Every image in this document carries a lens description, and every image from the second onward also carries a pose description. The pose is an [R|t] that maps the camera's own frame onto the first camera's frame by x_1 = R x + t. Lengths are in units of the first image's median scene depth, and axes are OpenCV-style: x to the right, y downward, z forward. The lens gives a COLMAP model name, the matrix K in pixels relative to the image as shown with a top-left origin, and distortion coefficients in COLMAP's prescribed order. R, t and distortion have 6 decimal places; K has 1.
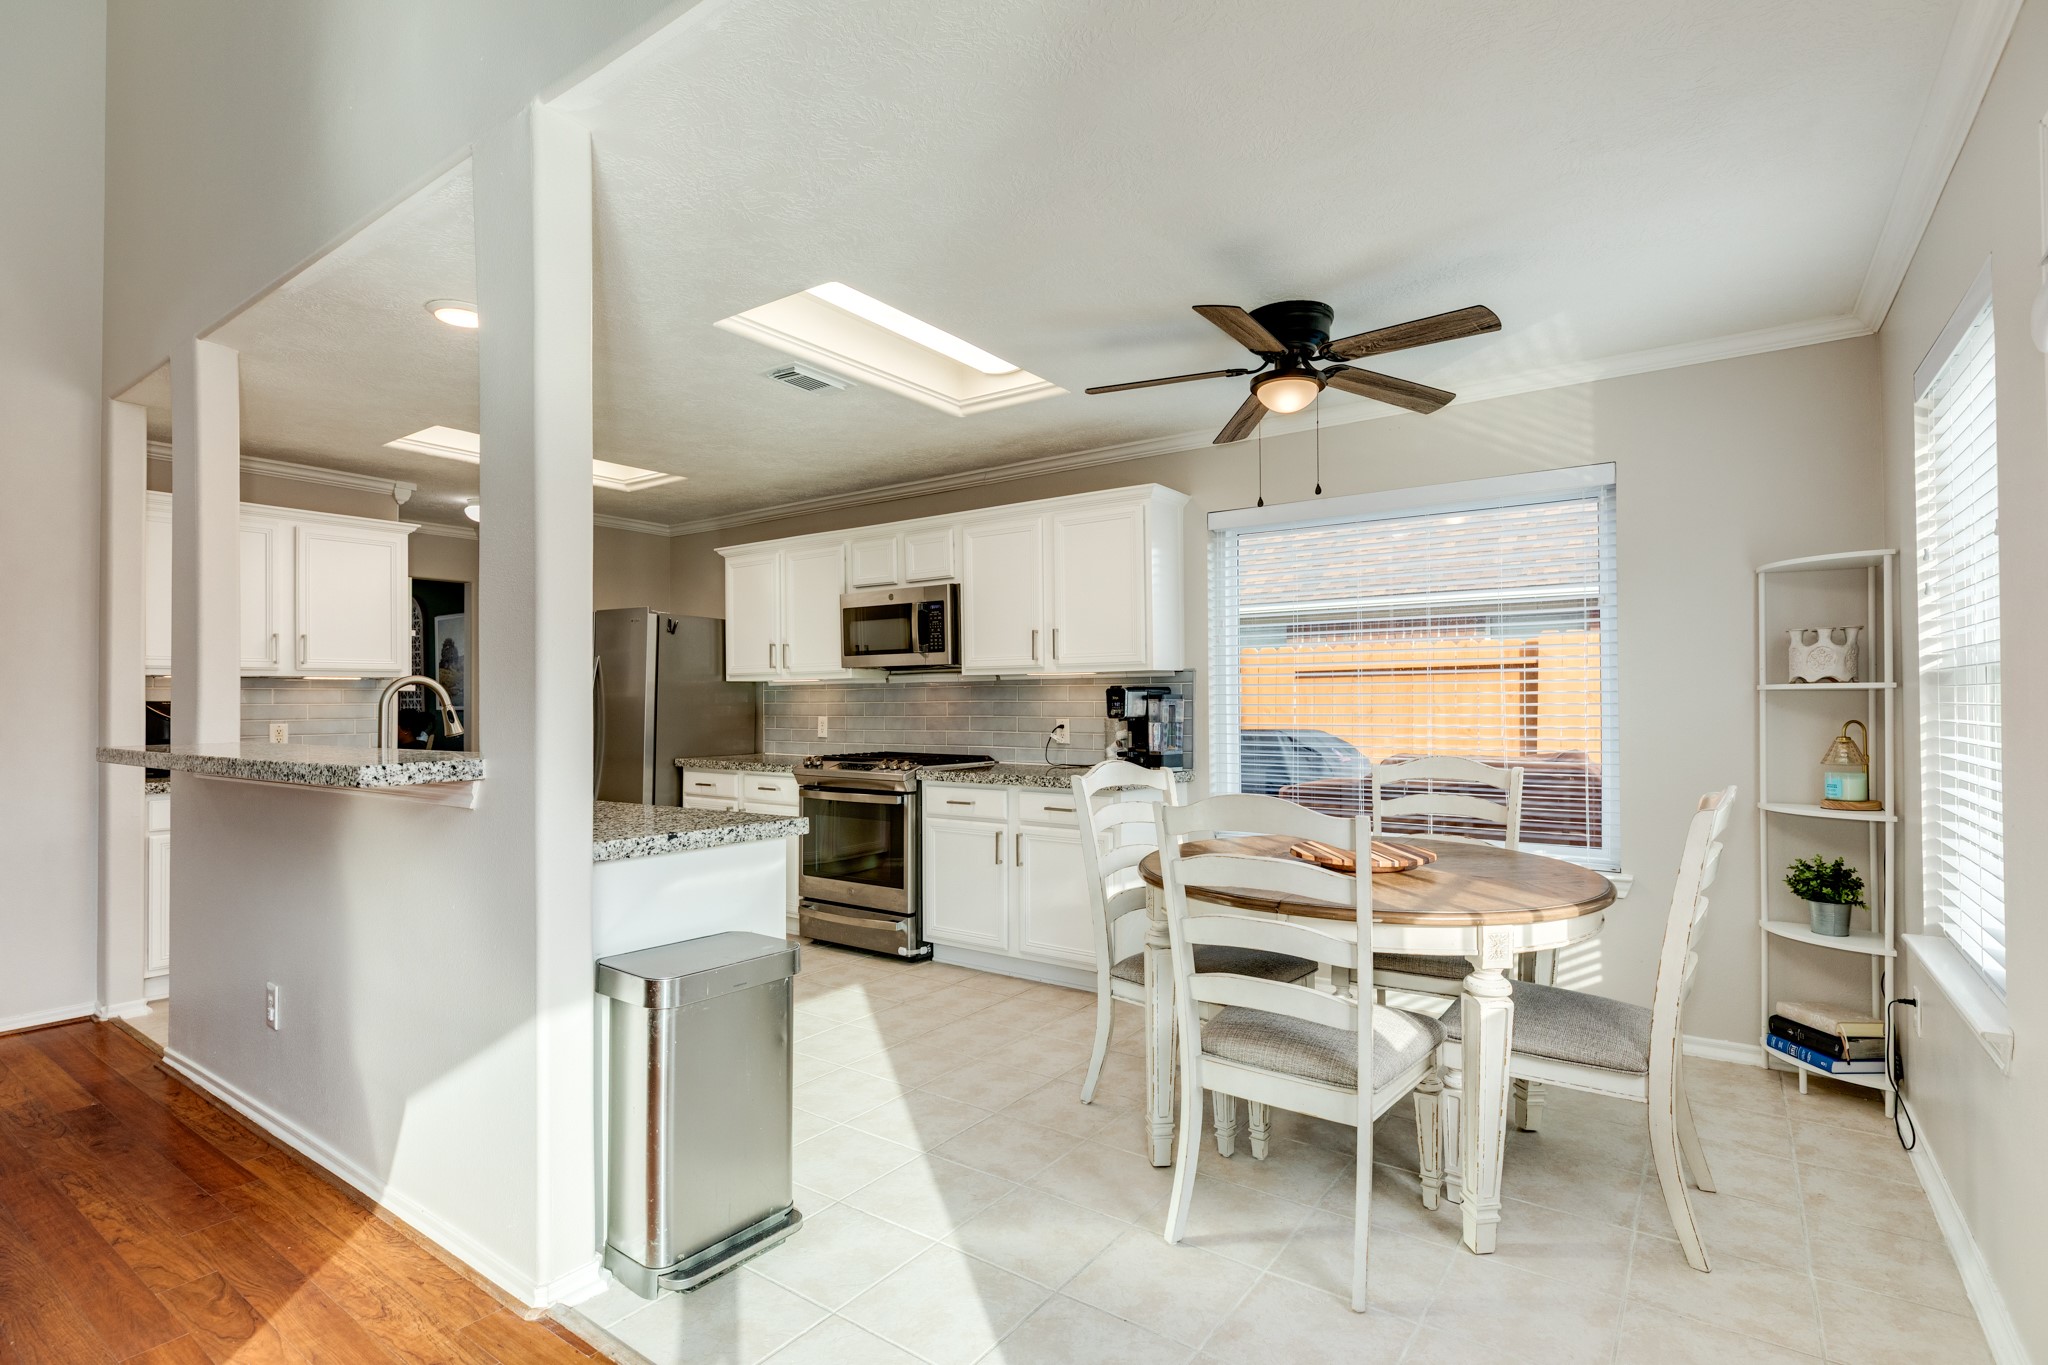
lens RADIAL K [[984.7, 0, 1015.3], [0, 984.7, 689.5], [0, 0, 1]] dist [-0.004445, 0.000808]
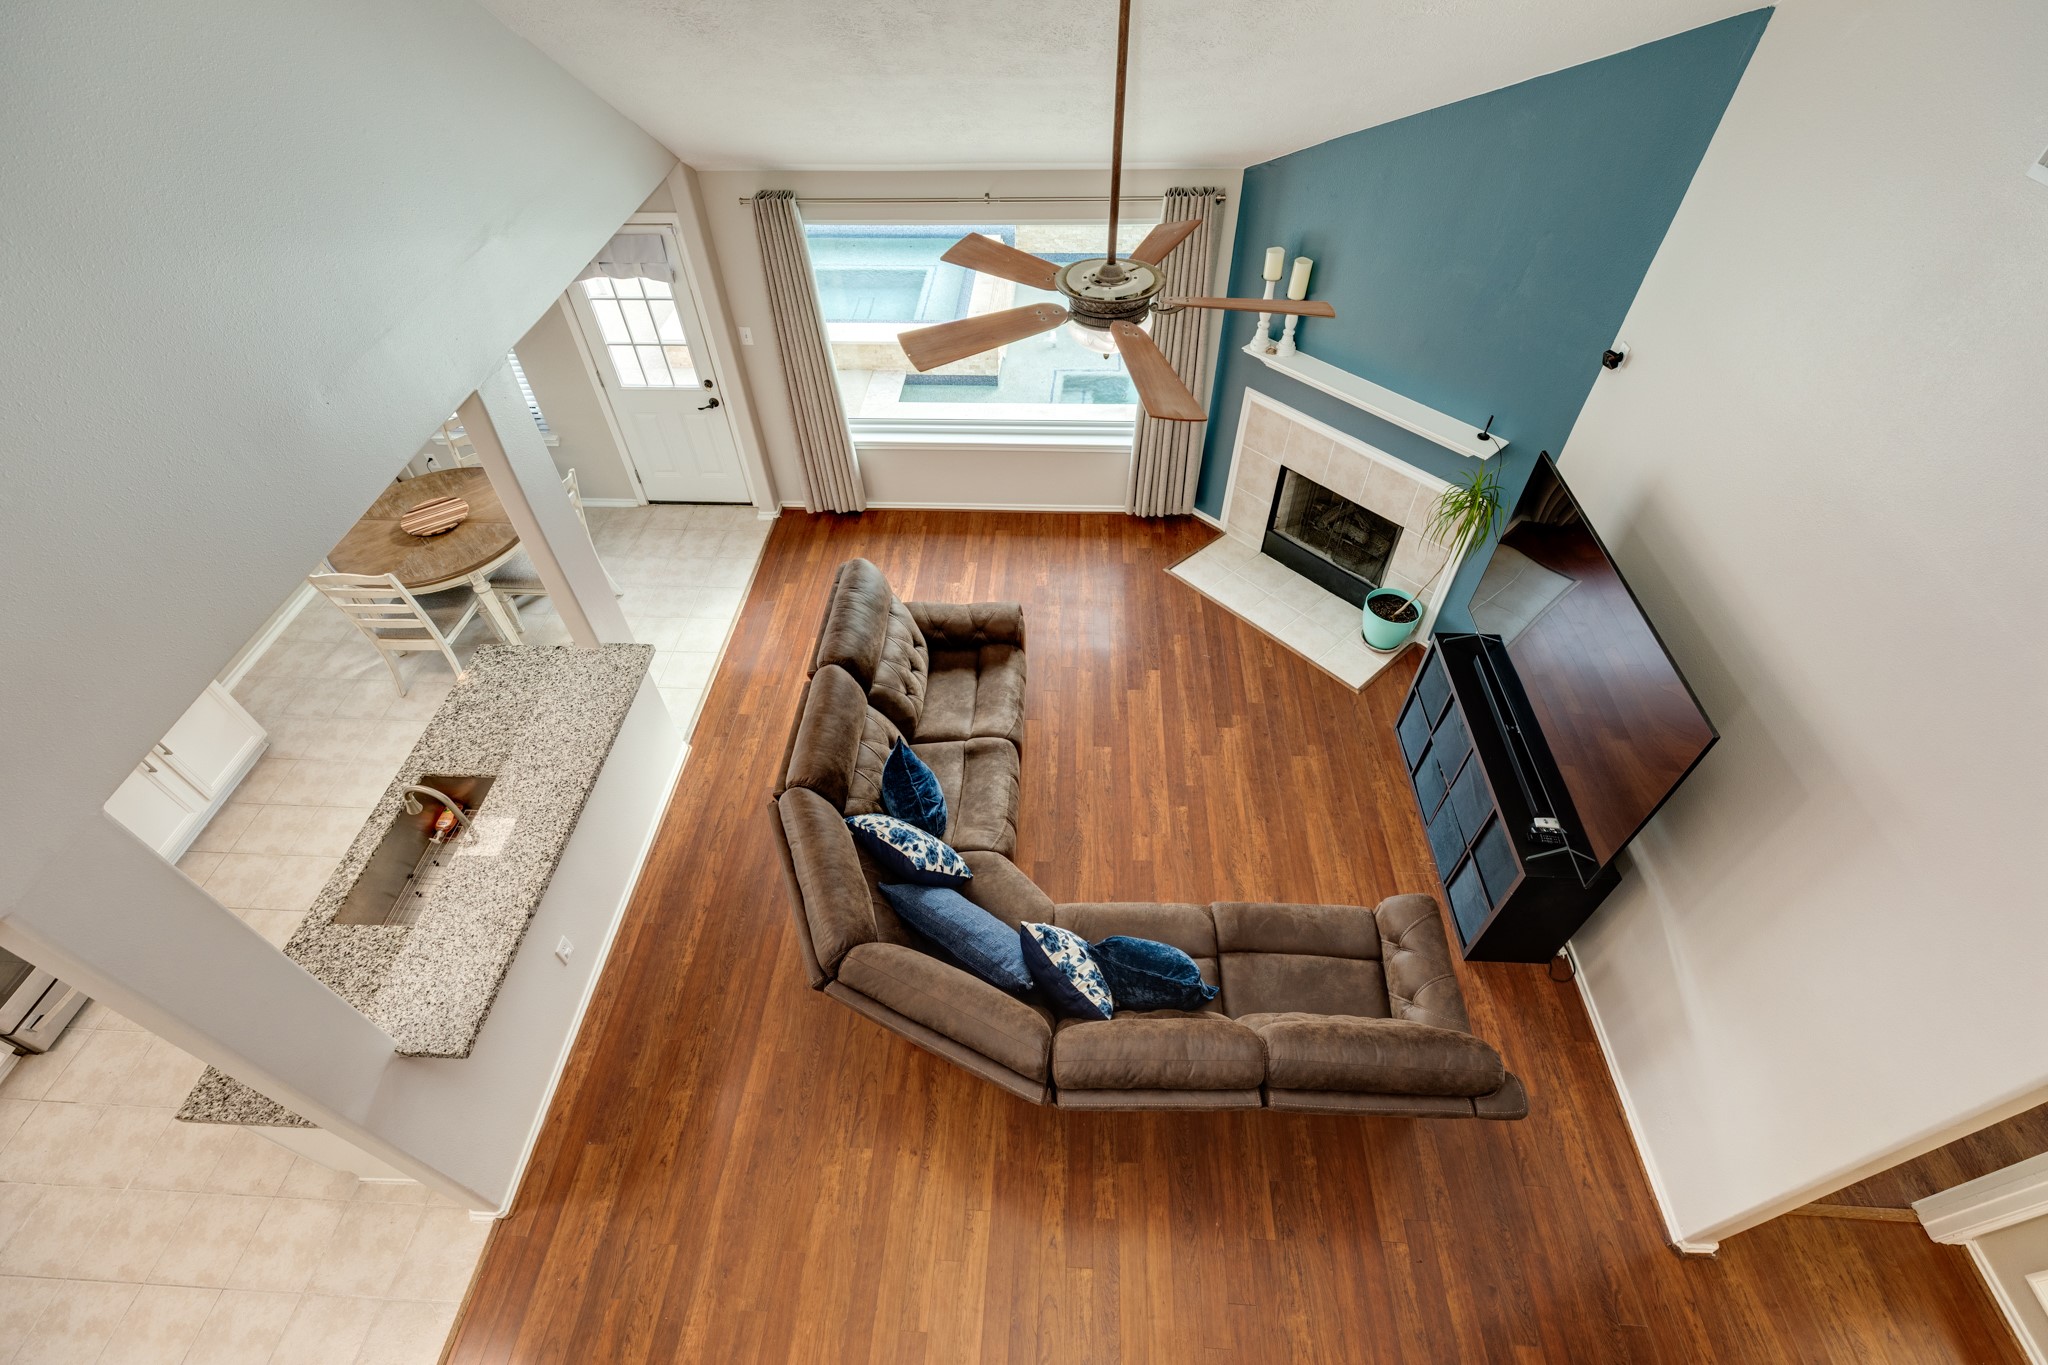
lens RADIAL K [[912.4, 0, 1023.9], [0, 912.4, 686.3], [0, 0, 1]] dist [0.004048, -0.000632]
pose [[-0.537826, -0.608173, 0.583839, -1.059015], [0.009463, 0.688129, 0.725527, -0.617906], [-0.843003, 0.395732, -0.364338, 0.453241]]
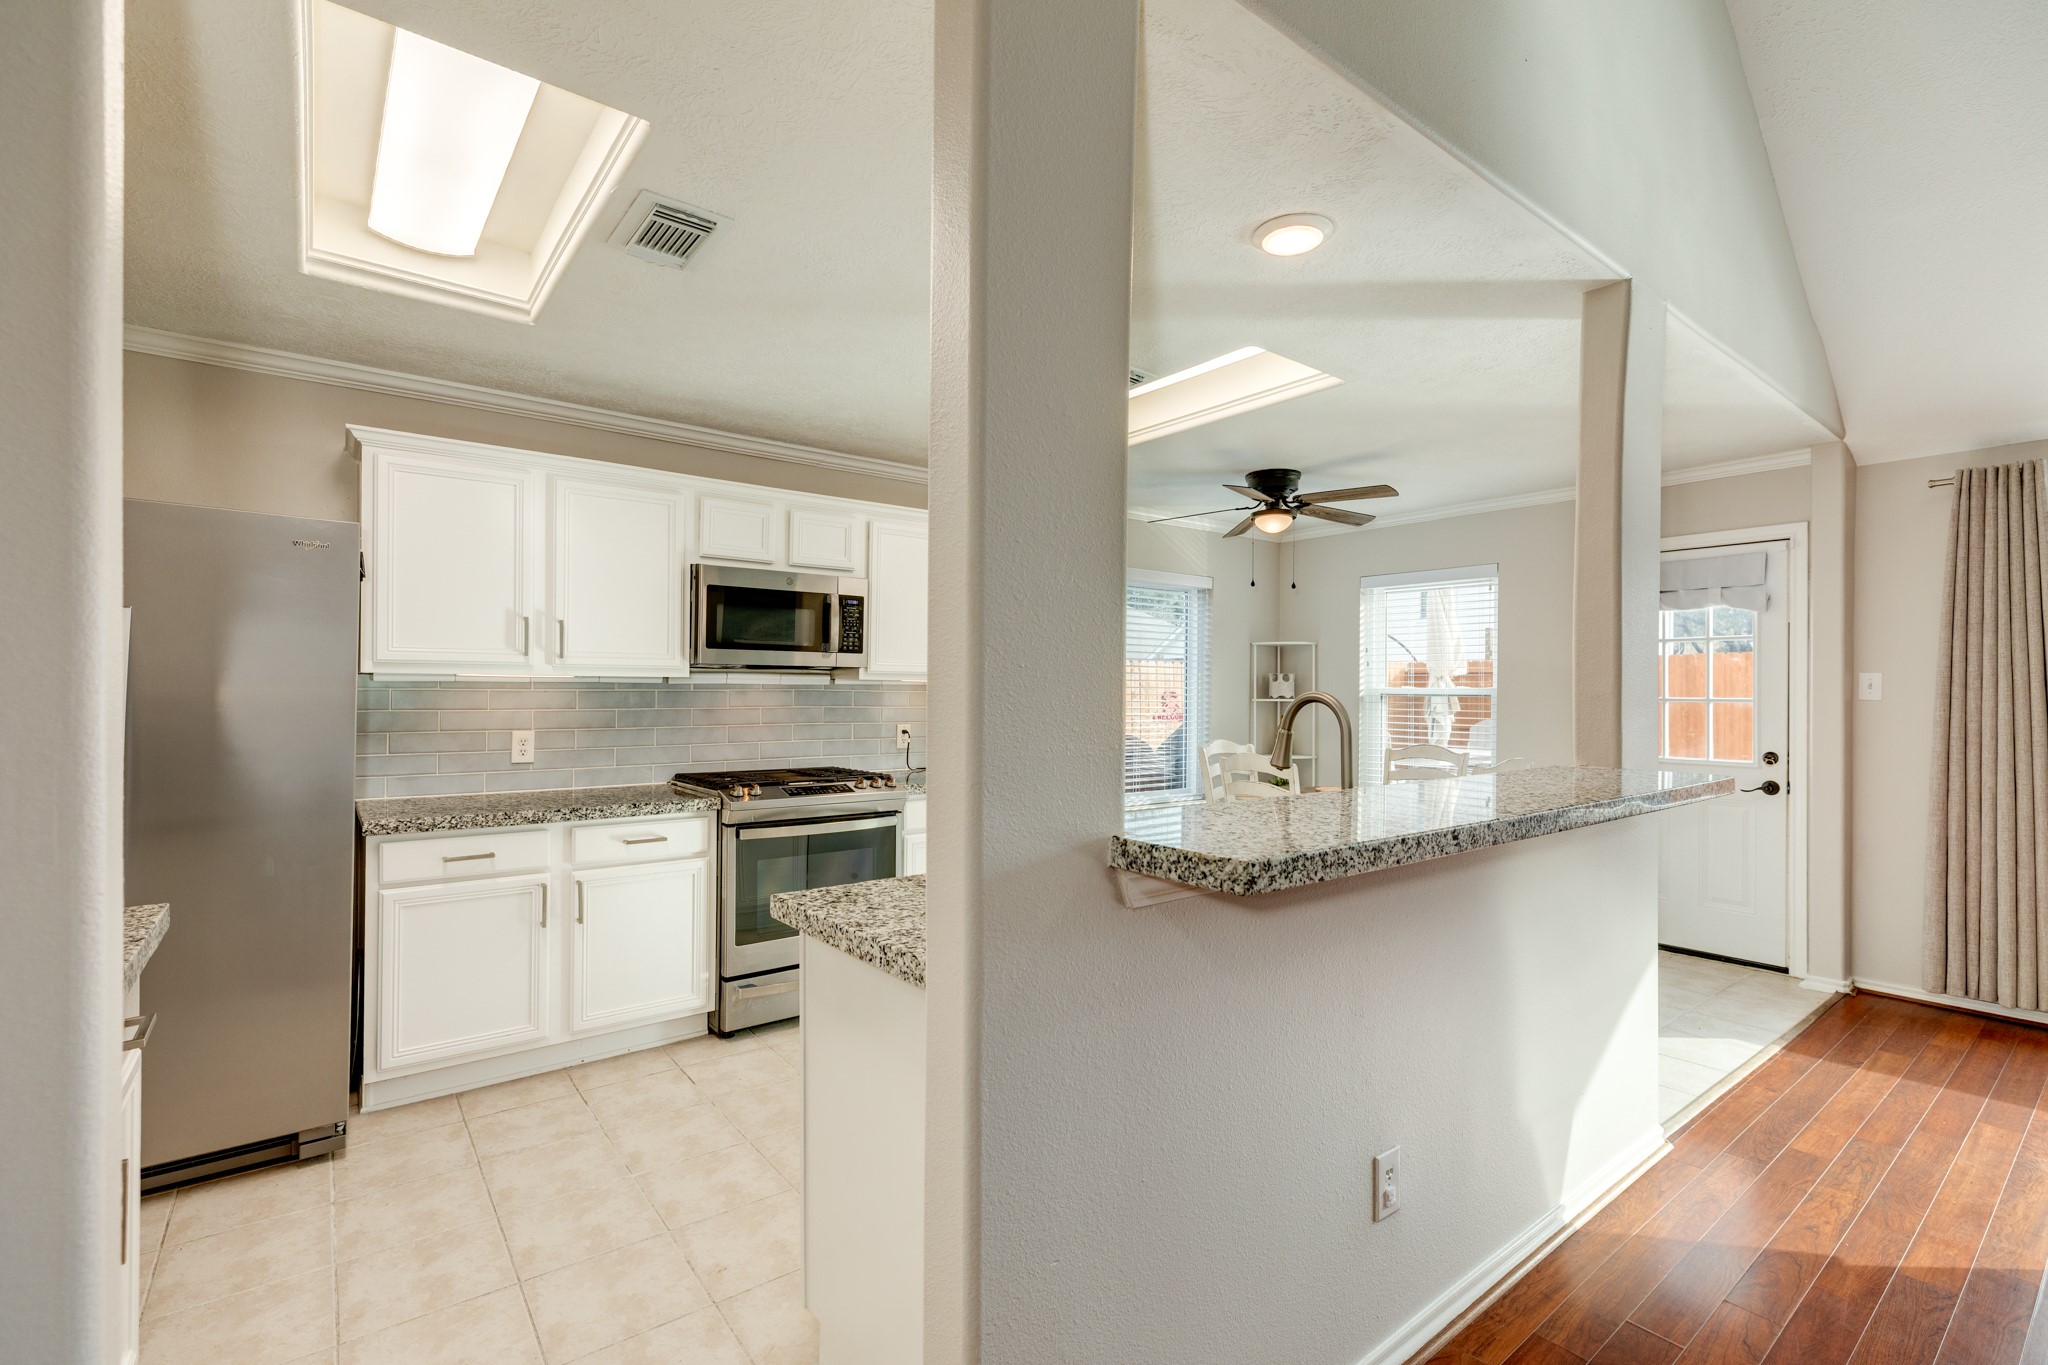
lens RADIAL K [[912.4, 0, 1018.3], [0, 912.4, 689.2], [0, 0, 1]] dist [0.004048, -0.000632]
pose [[0.285190, 0.009218, 0.958427, -0.869502], [-0.020268, 0.999788, -0.003585, -0.005864], [-0.958257, -0.018403, 0.285317, 0.649605]]
